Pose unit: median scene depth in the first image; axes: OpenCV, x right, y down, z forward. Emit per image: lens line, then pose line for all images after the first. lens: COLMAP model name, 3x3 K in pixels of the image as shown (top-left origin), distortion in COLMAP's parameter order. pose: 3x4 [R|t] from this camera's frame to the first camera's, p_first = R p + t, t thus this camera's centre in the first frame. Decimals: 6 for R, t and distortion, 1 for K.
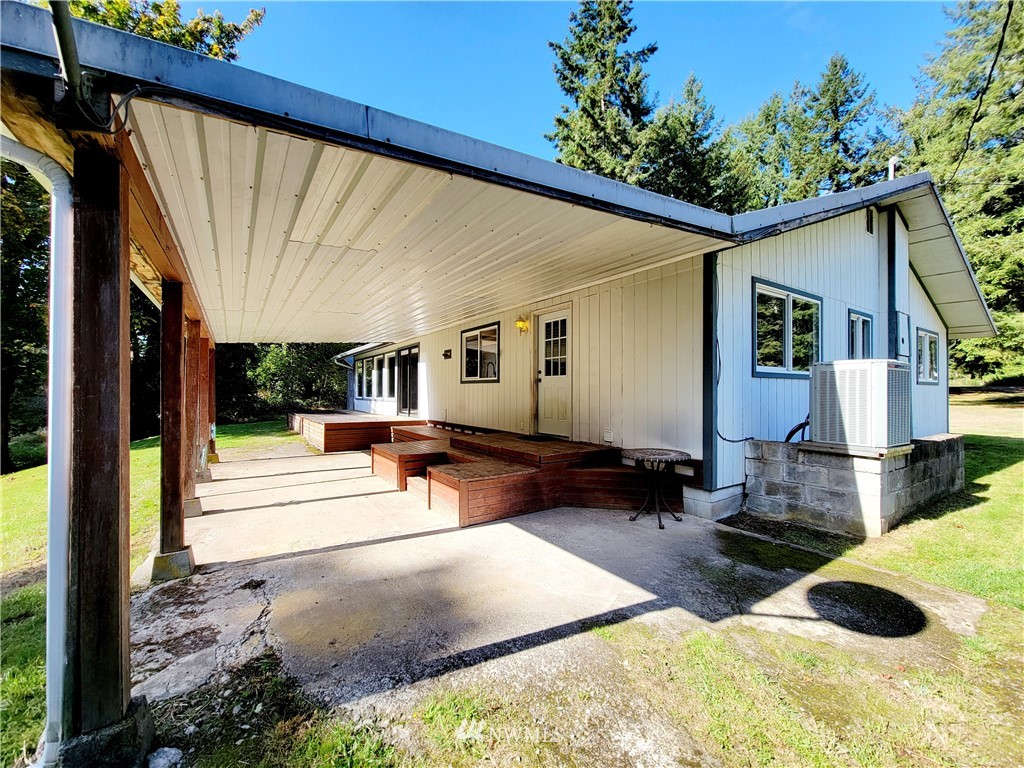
lens RADIAL K [[415.5, 0, 514.0], [0, 415.5, 386.3], [0, 0, 1]] dist [0.005191, -0.003768]
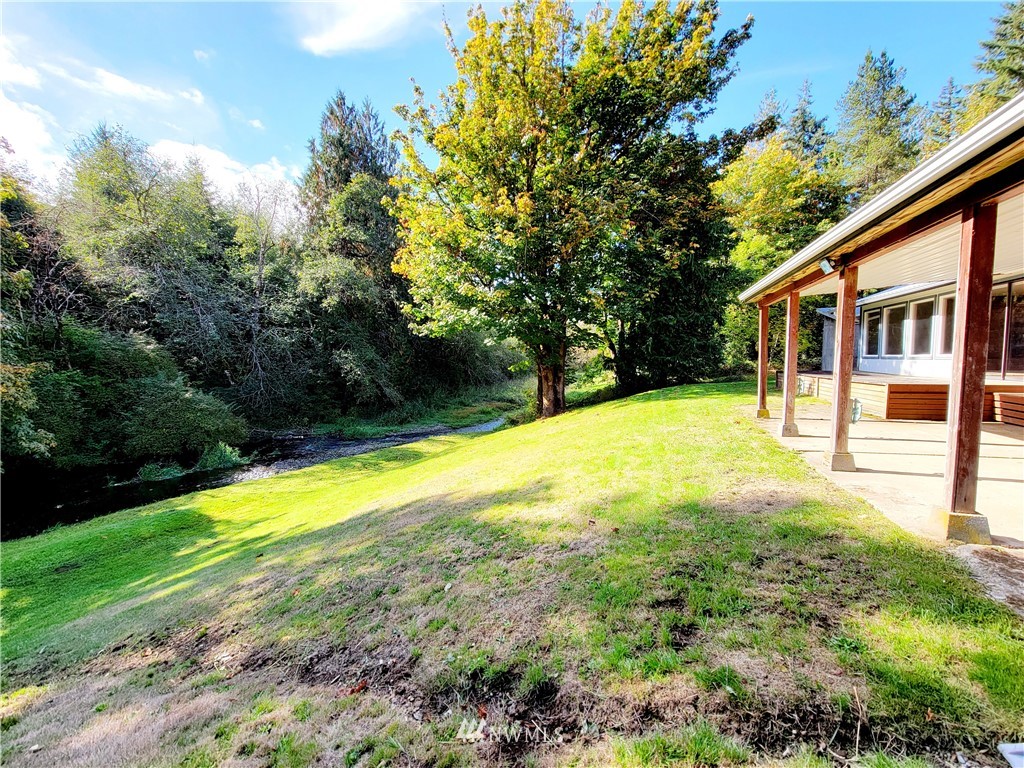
lens RADIAL K [[415.5, 0, 506.8], [0, 415.5, 388.9], [0, 0, 1]] dist [0.005191, -0.003768]
pose [[0.588468, 0.051810, -0.806859, -0.231939], [0.025488, 0.996260, 0.082560, 0.009693], [0.808118, -0.069149, 0.584947, -0.105911]]
